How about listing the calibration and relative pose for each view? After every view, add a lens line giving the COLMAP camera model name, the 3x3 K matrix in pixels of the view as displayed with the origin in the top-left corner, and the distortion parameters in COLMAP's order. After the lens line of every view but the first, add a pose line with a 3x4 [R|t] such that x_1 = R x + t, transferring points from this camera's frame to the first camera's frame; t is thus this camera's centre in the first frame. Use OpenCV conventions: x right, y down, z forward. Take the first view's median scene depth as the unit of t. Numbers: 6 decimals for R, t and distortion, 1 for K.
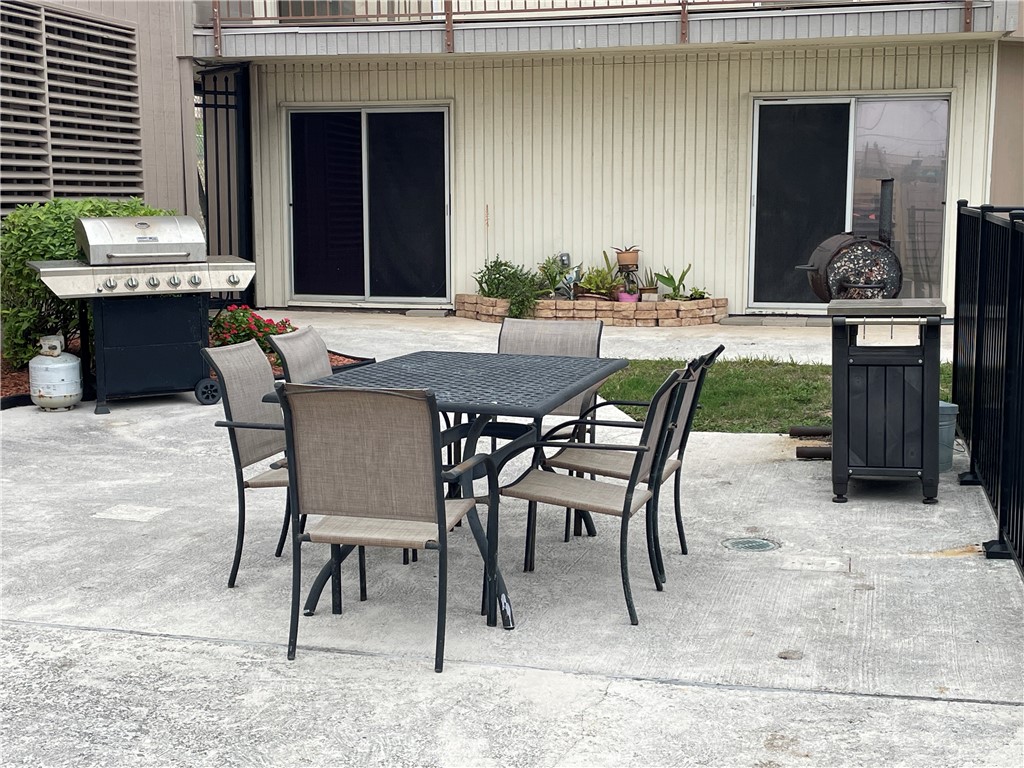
lens RADIAL K [[1433.1, 0, 512.0], [0, 1433.1, 384.0], [0, 0, 1]] dist [0.092933, -0.114392]
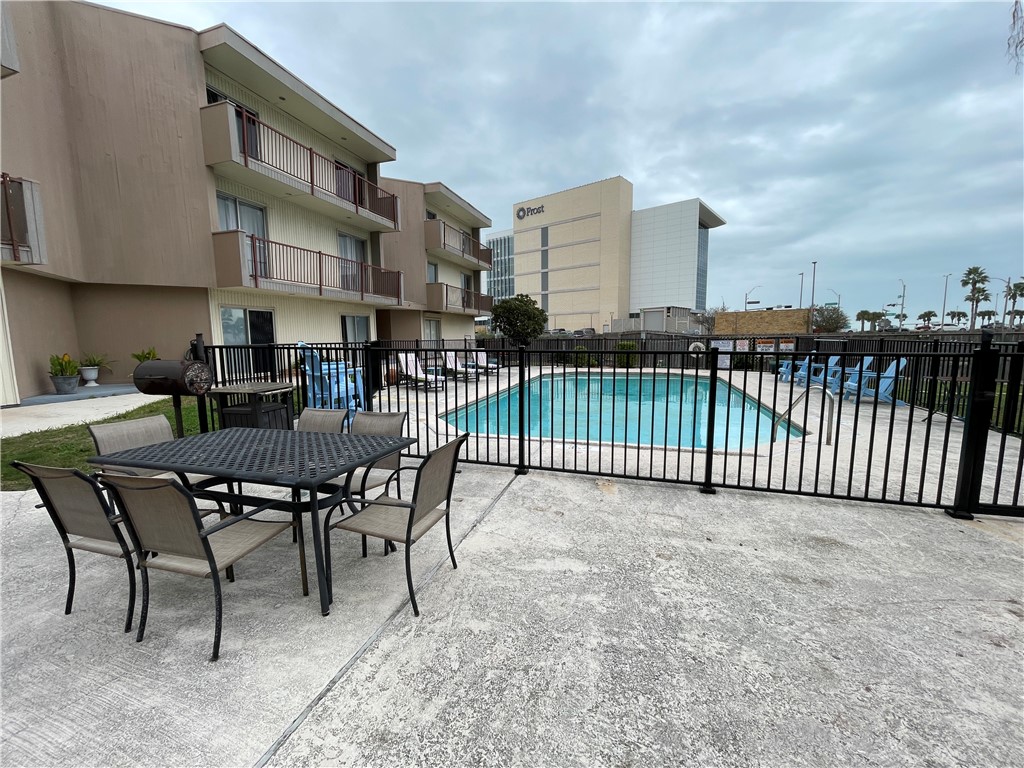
lens RADIAL K [[412.6, 0, 512.0], [0, 412.6, 384.0], [0, 0, 1]] dist [-0.002763, -0.000501]
pose [[0.069701, -0.117133, 0.990667, -0.612380], [0.139767, 0.984434, 0.106563, -0.115229], [-0.987728, 0.131035, 0.084987, 0.842333]]
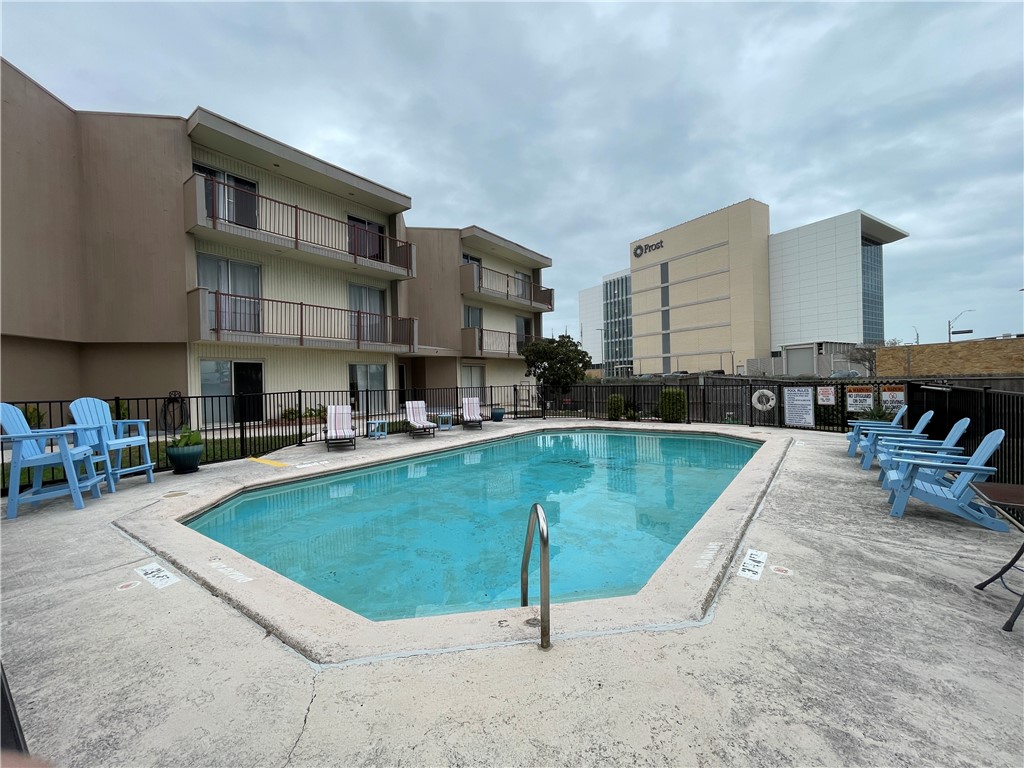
lens RADIAL K [[421.0, 0, 512.0], [0, 421.0, 384.0], [0, 0, 1]] dist [-0.002833, -0.000395]
pose [[0.376802, -0.013080, 0.926201, 0.102248], [0.141230, 0.989021, -0.043488, 0.002282], [-0.915464, 0.147194, 0.374513, -0.140163]]
